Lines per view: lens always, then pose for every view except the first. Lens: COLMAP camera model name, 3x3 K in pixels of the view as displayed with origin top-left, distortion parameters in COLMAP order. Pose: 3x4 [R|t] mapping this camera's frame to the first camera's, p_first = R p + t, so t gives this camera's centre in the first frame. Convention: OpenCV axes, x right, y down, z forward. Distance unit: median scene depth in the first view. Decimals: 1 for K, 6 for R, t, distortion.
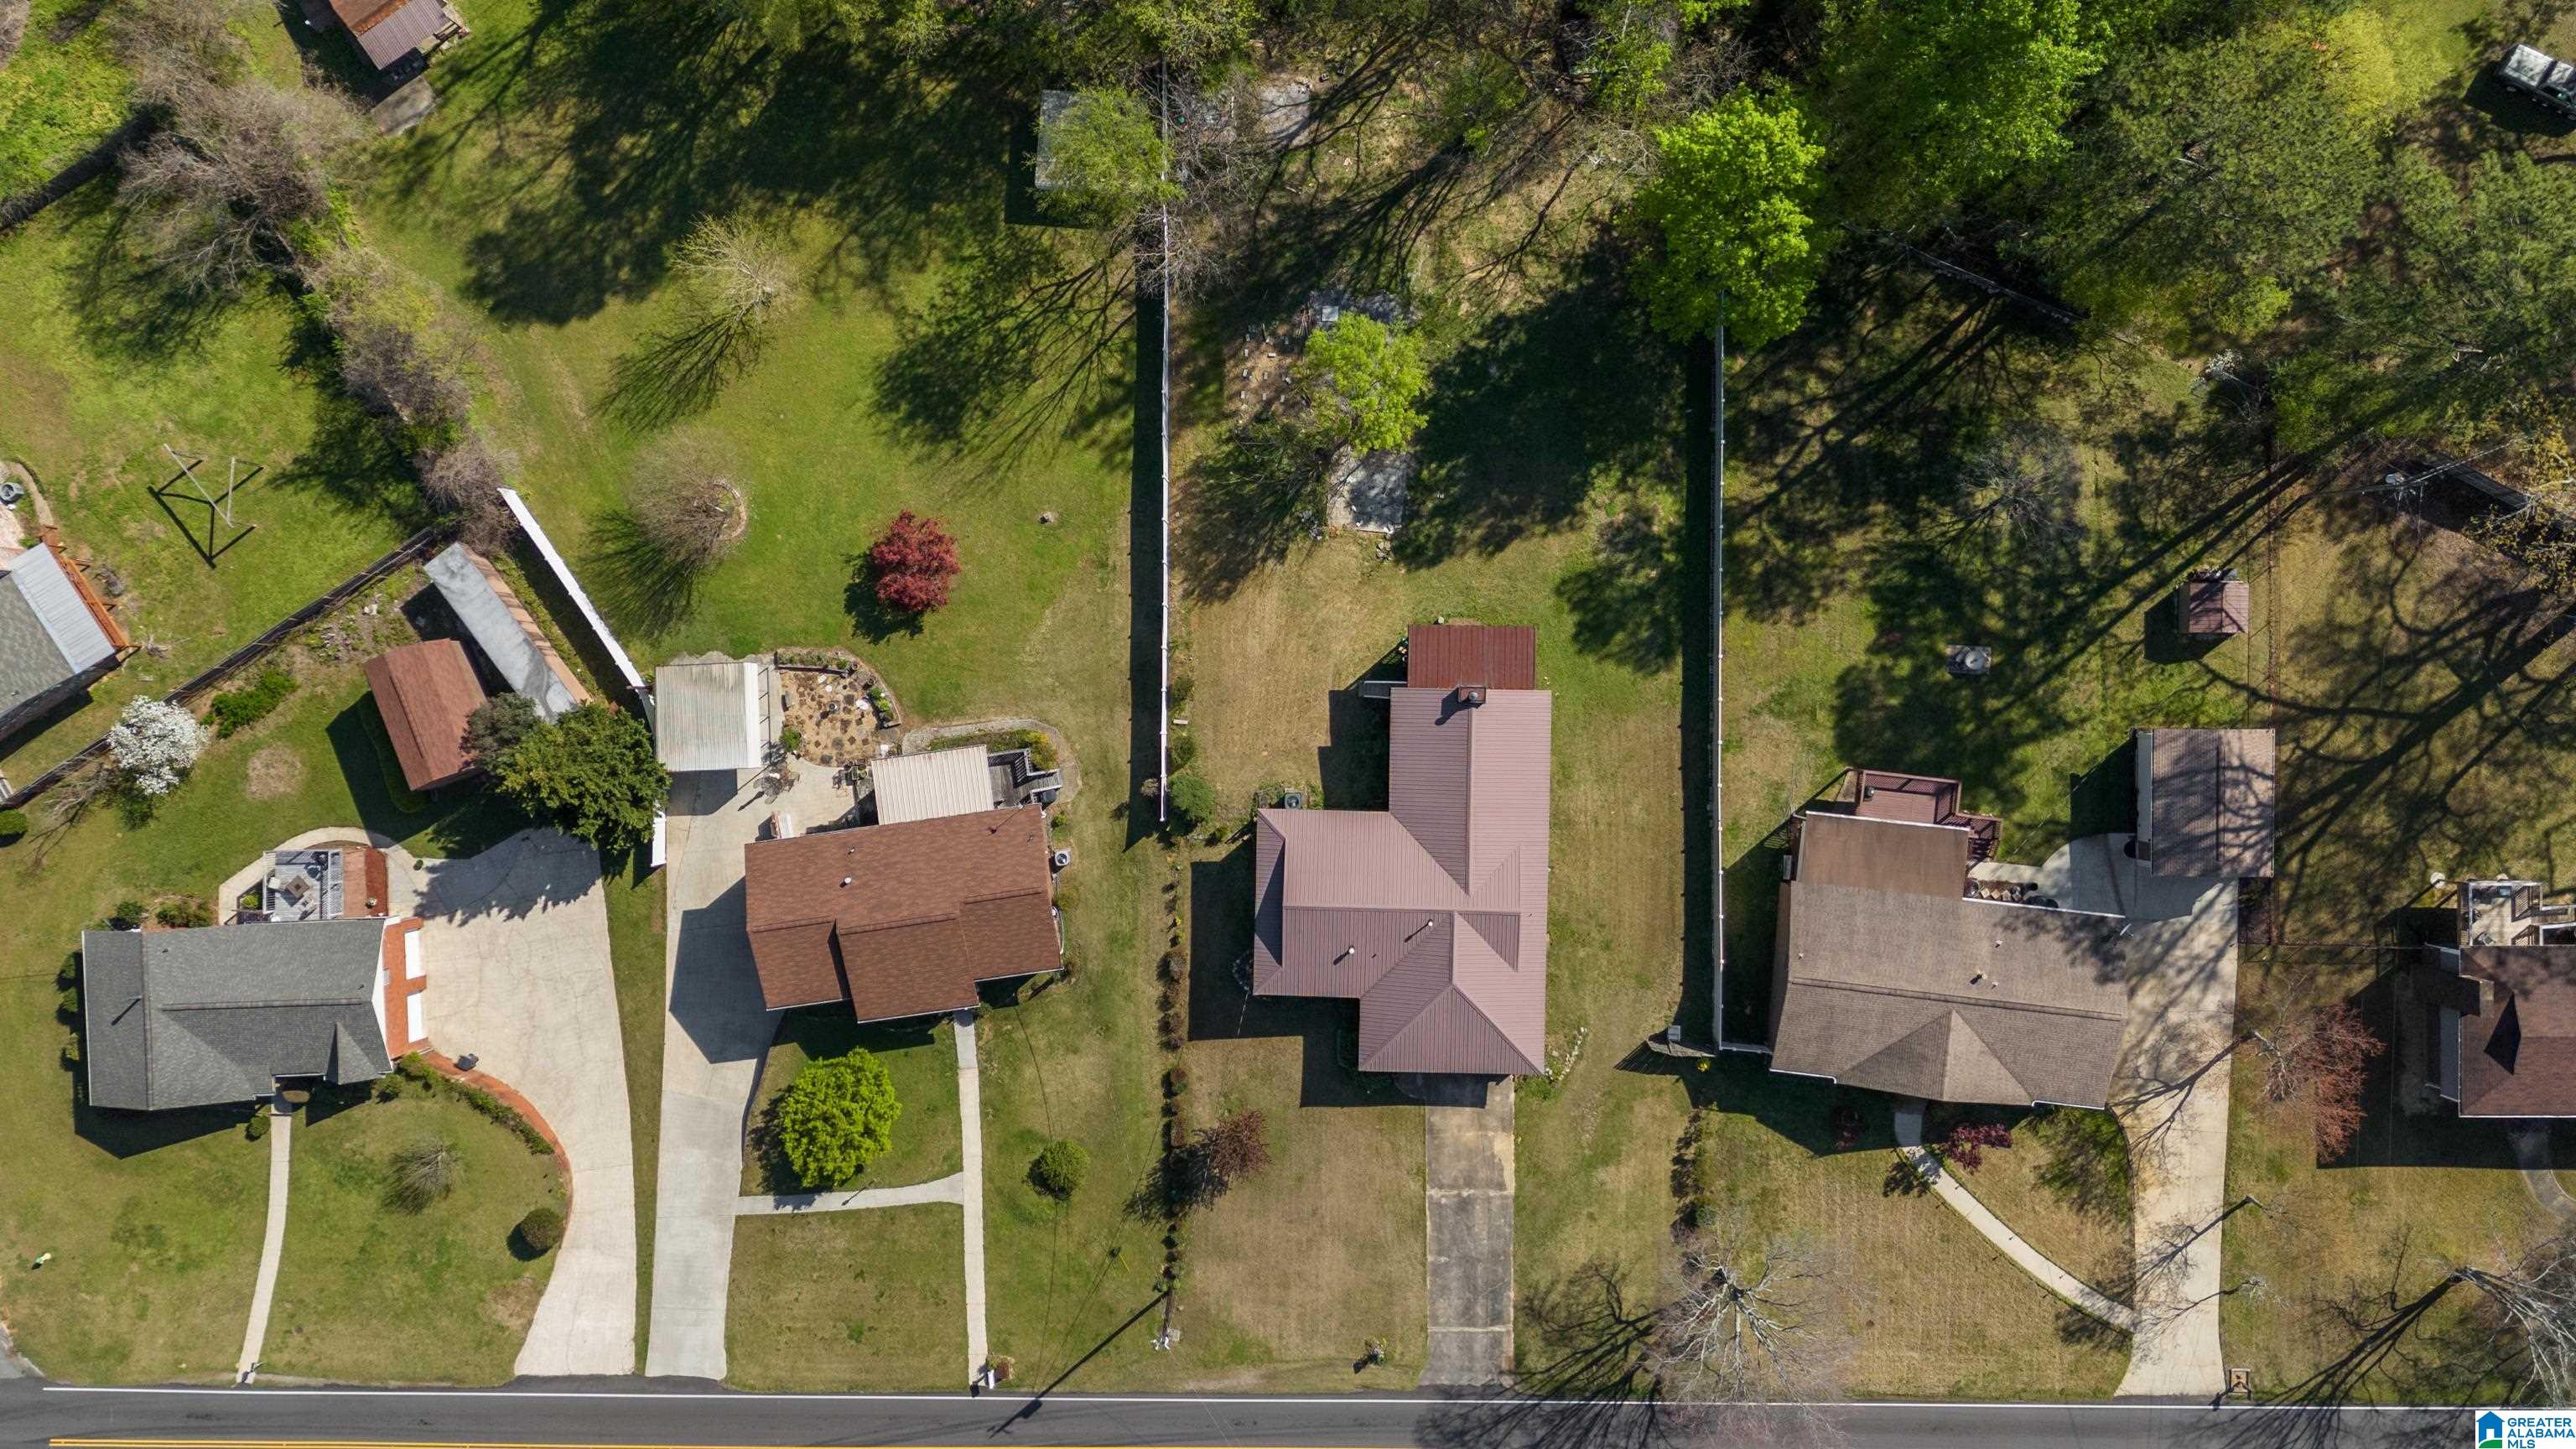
lens RADIAL K [[1919.8, 0, 1298.0], [0, 1919.8, 731.5], [0, 0, 1]] dist [0.069195, -0.051251]
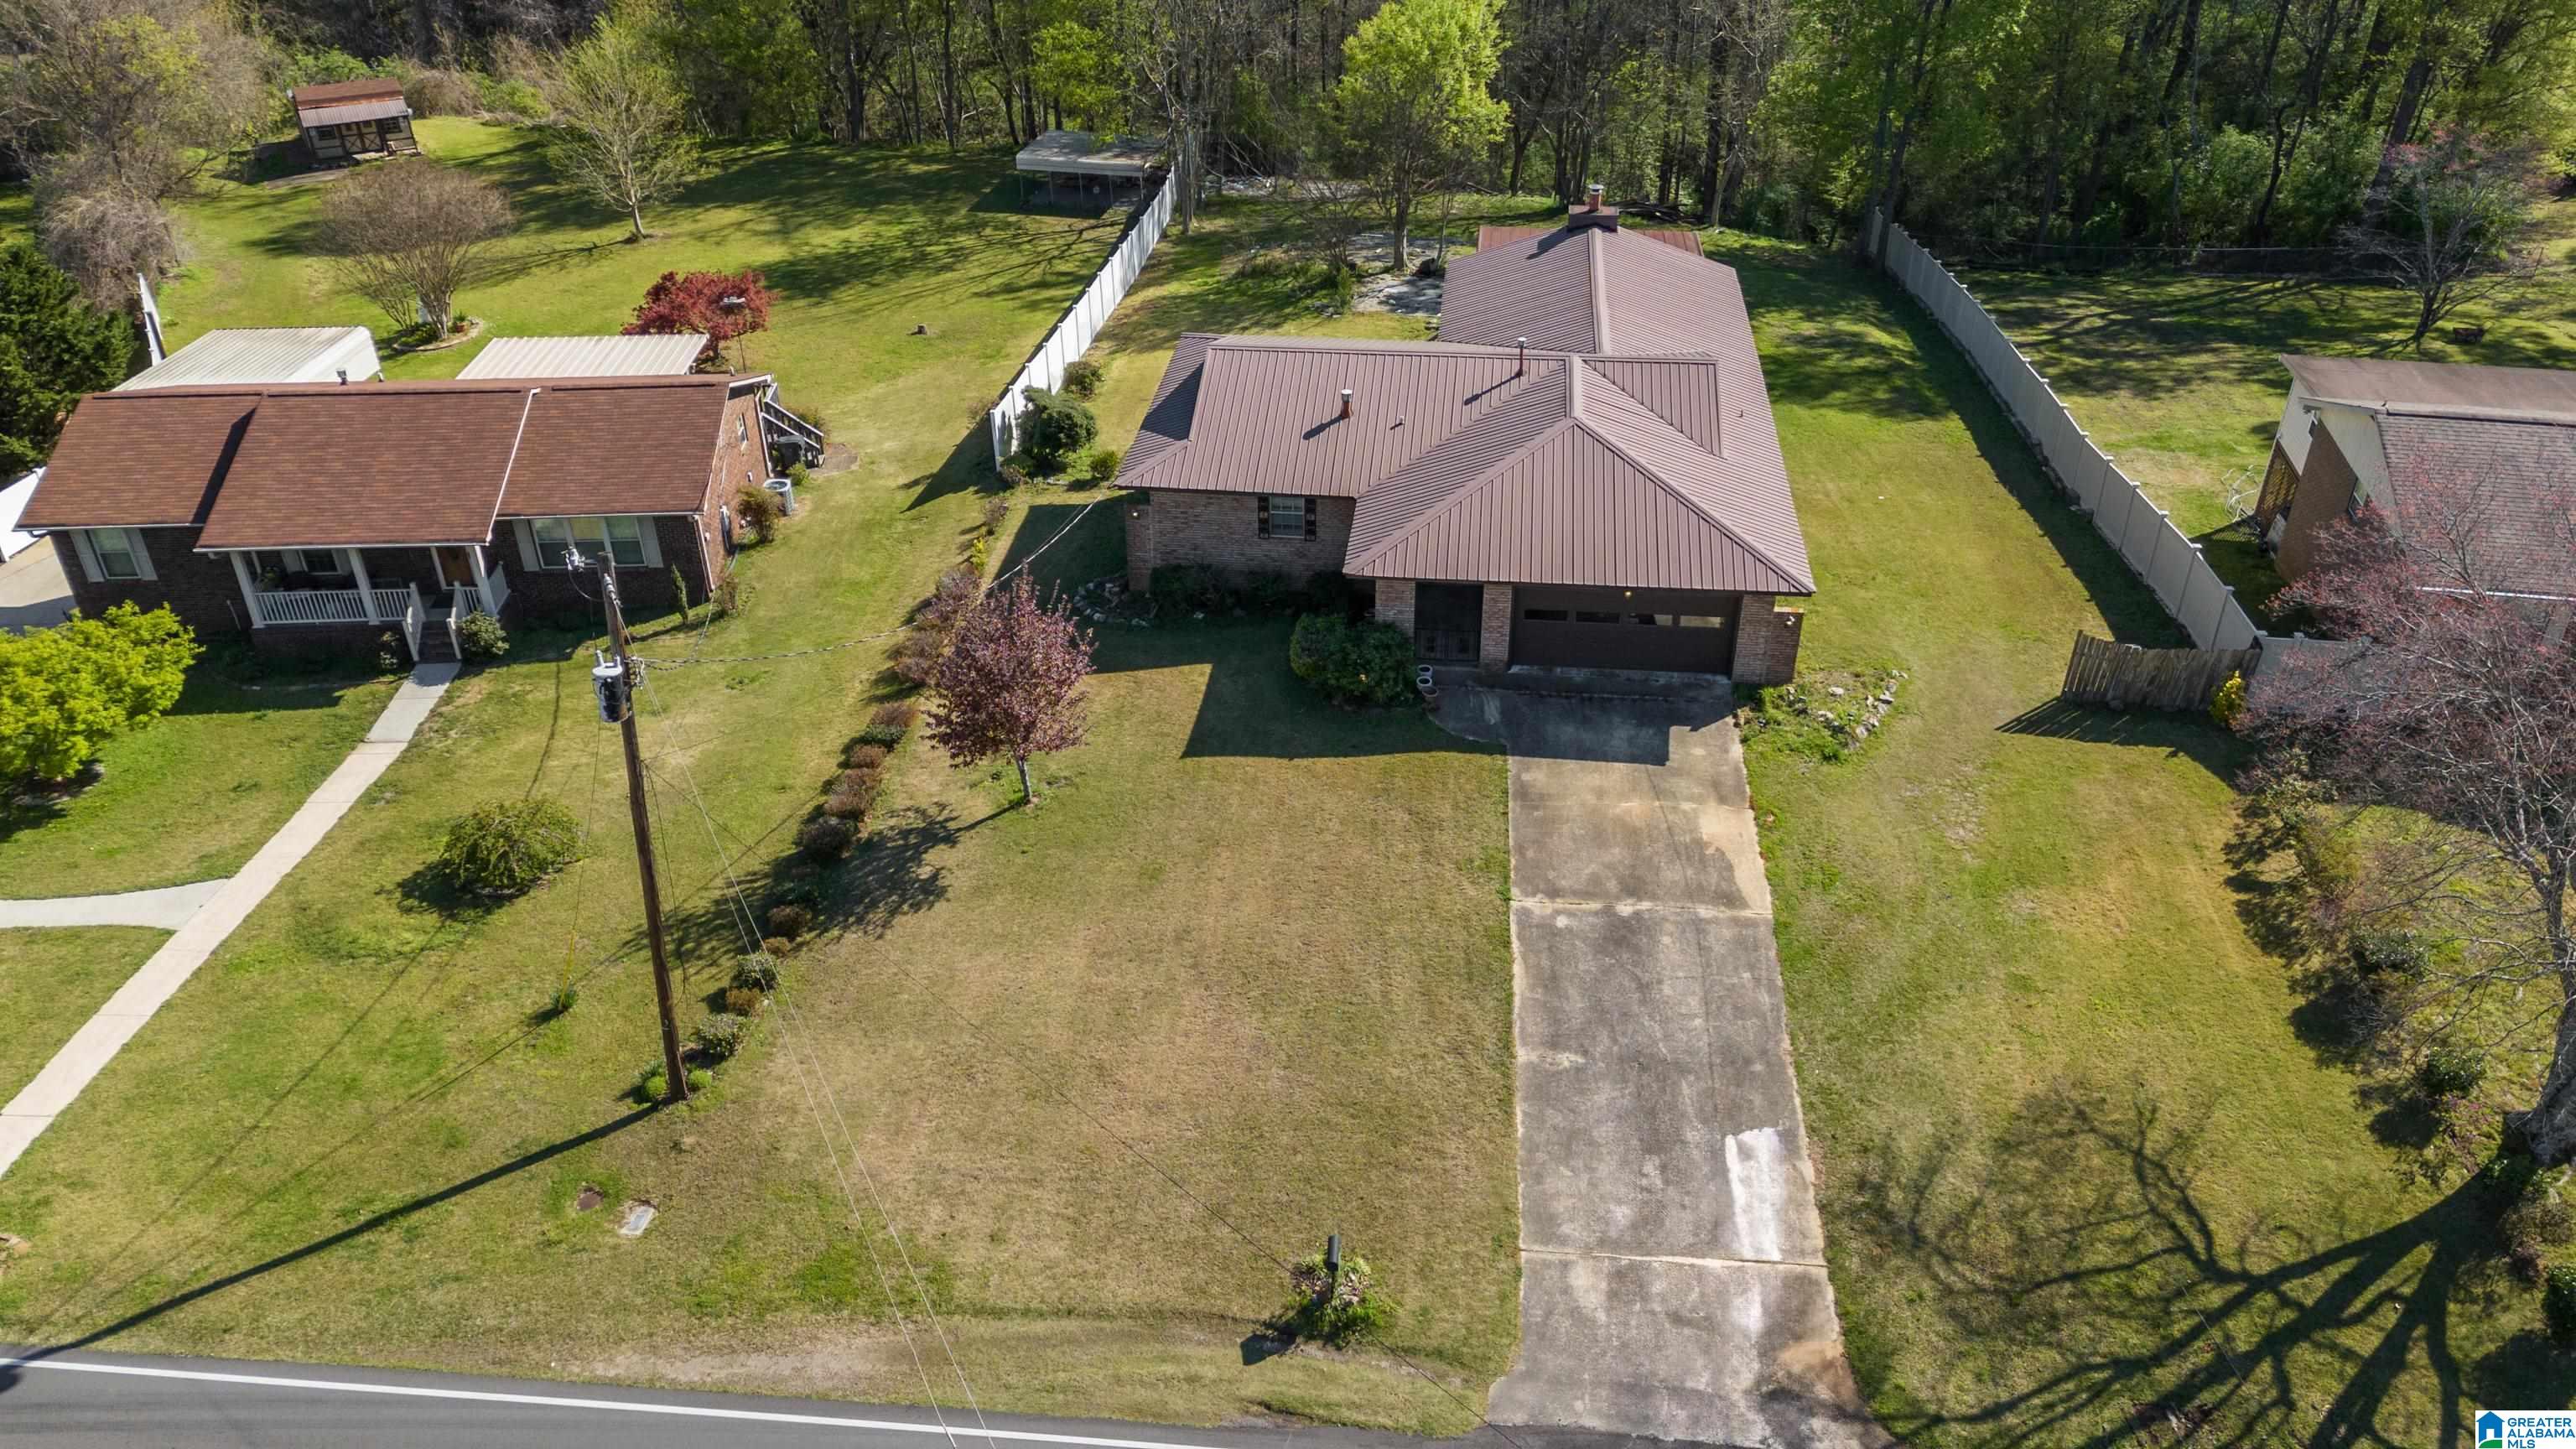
lens RADIAL K [[1919.8, 0, 1298.0], [0, 1919.8, 731.5], [0, 0, 1]] dist [0.069195, -0.051251]
pose [[0.995949, 0.062983, -0.064179, 0.048409], [-0.087294, 0.505947, -0.858136, 0.516547], [-0.021576, 0.860262, 0.509396, 0.793984]]
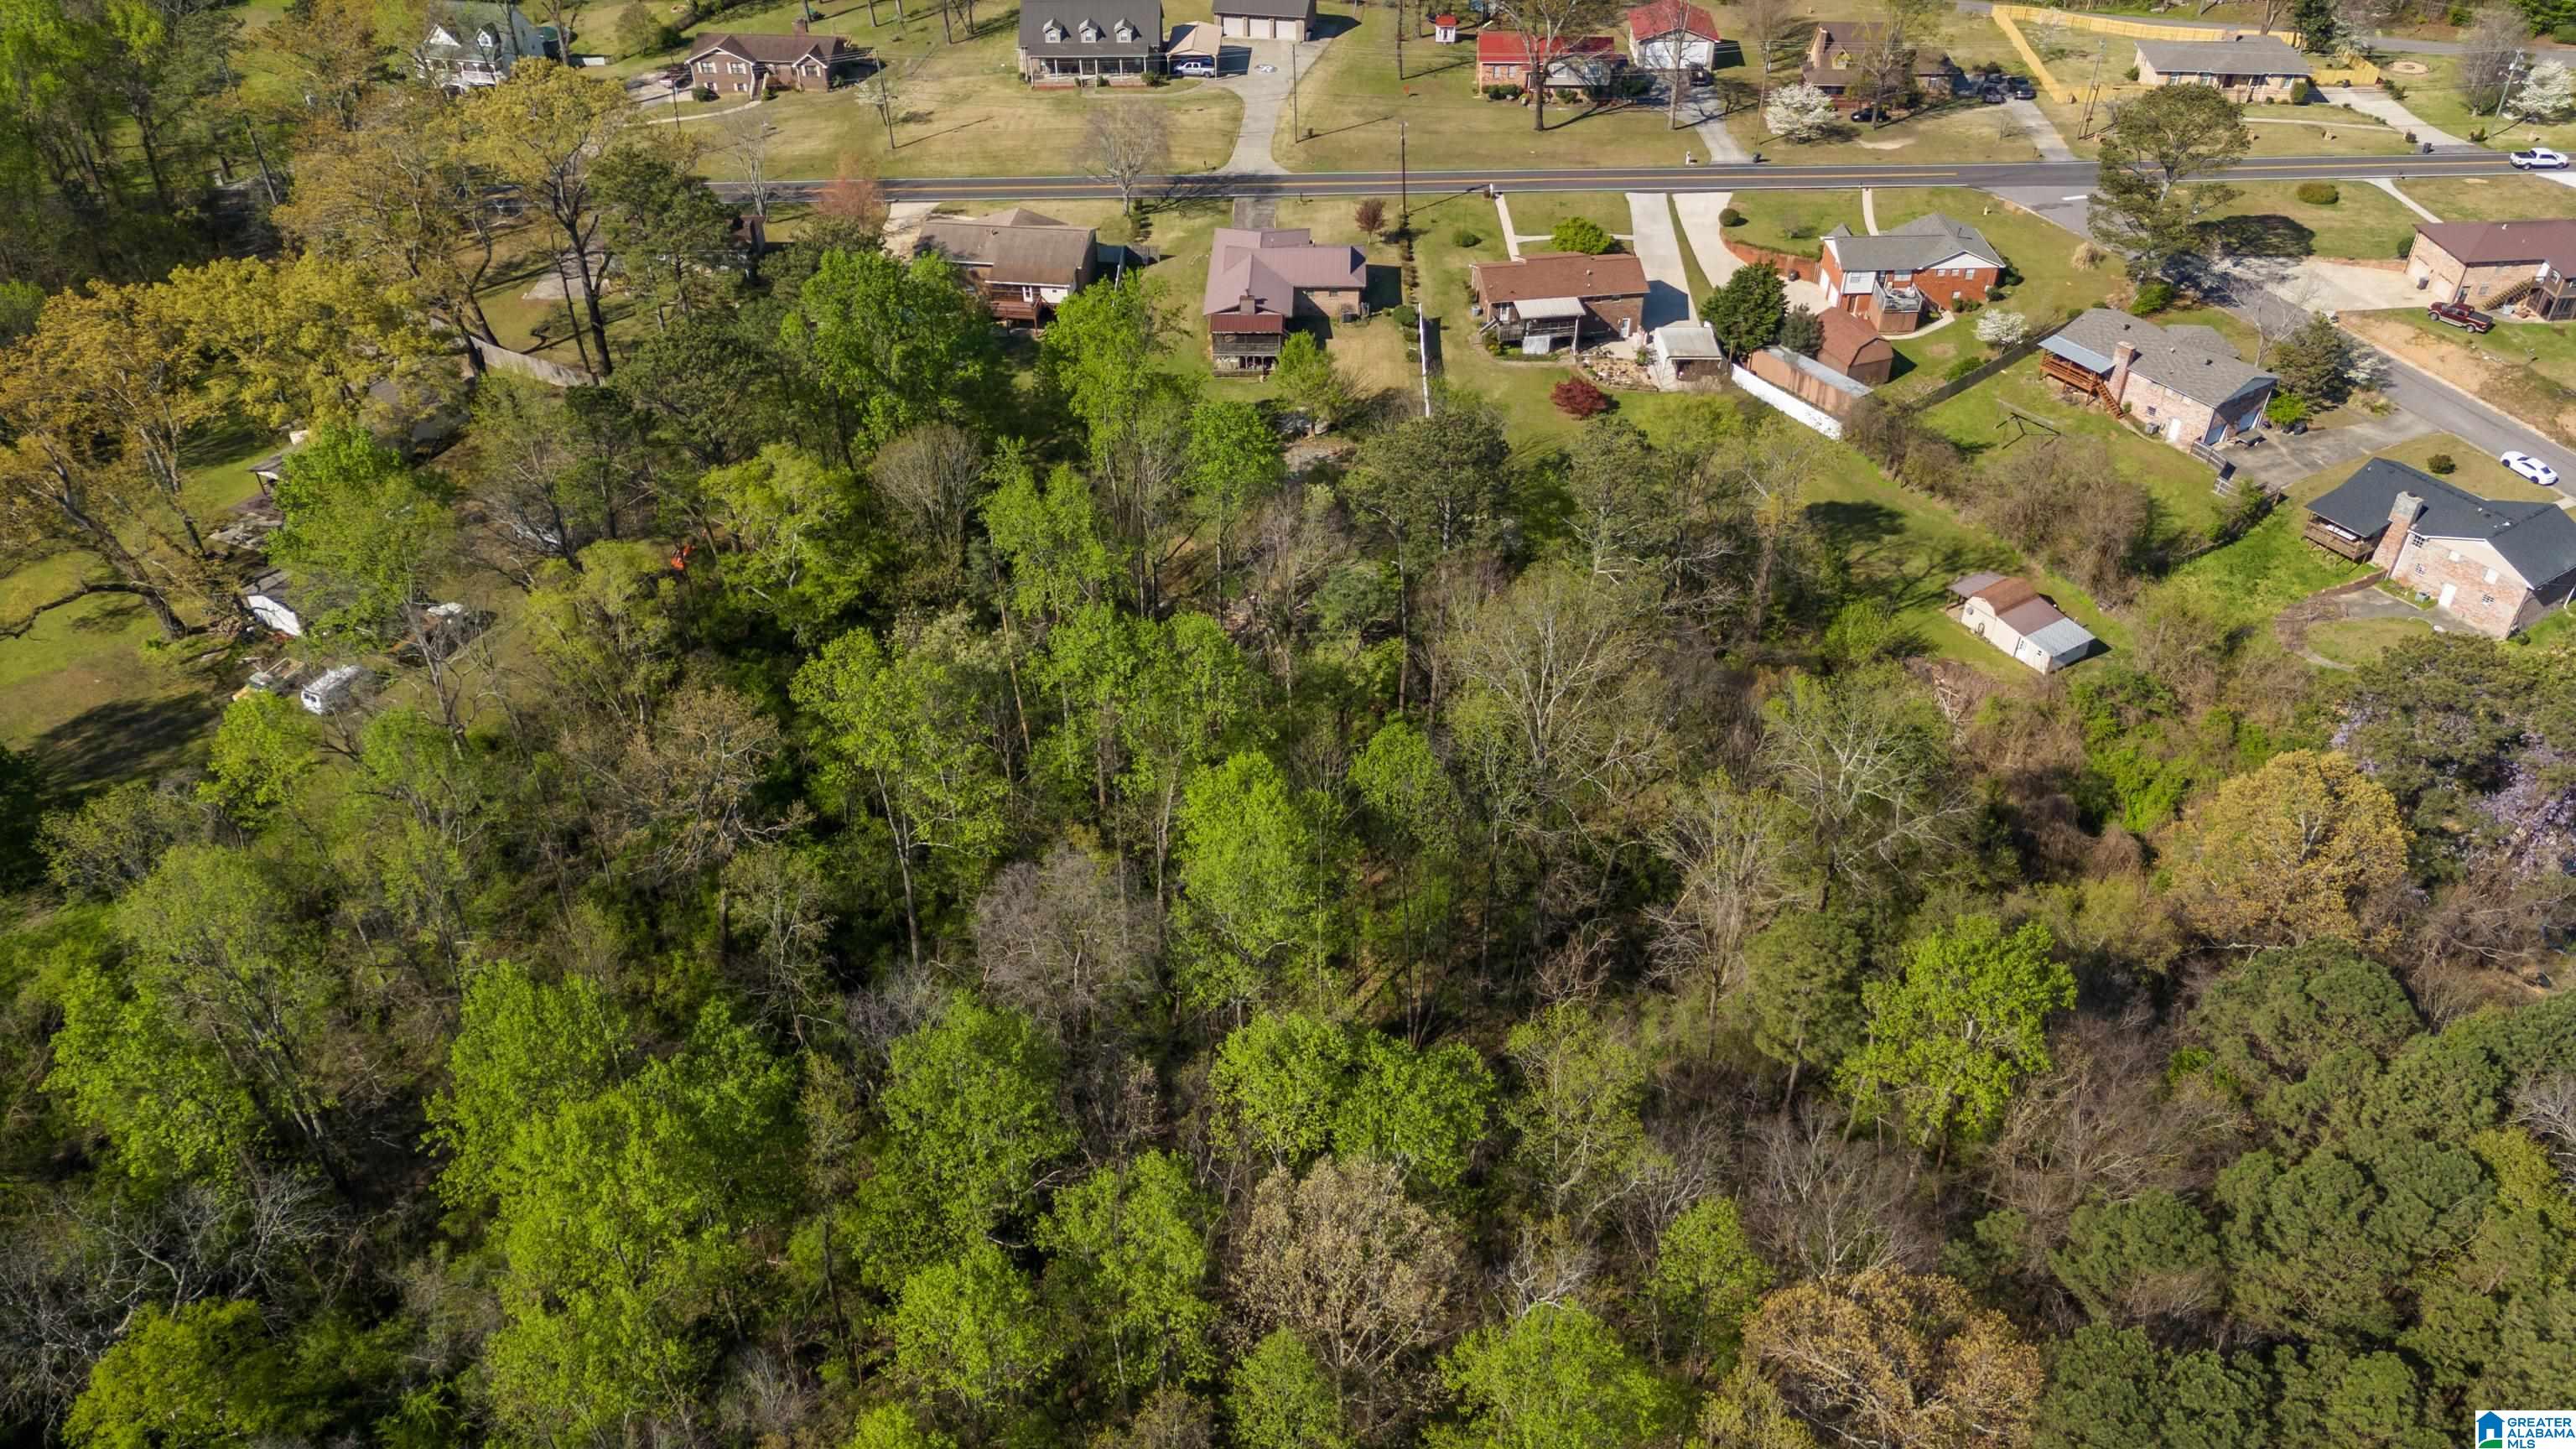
lens RADIAL K [[1919.8, 0, 1298.0], [0, 1919.8, 731.5], [0, 0, 1]] dist [0.069195, -0.051251]
pose [[-0.999054, 0.031495, 0.029983, 0.001617], [0.004316, -0.614278, 0.789078, -1.606556], [0.043270, 0.788461, 0.613561, 0.198144]]
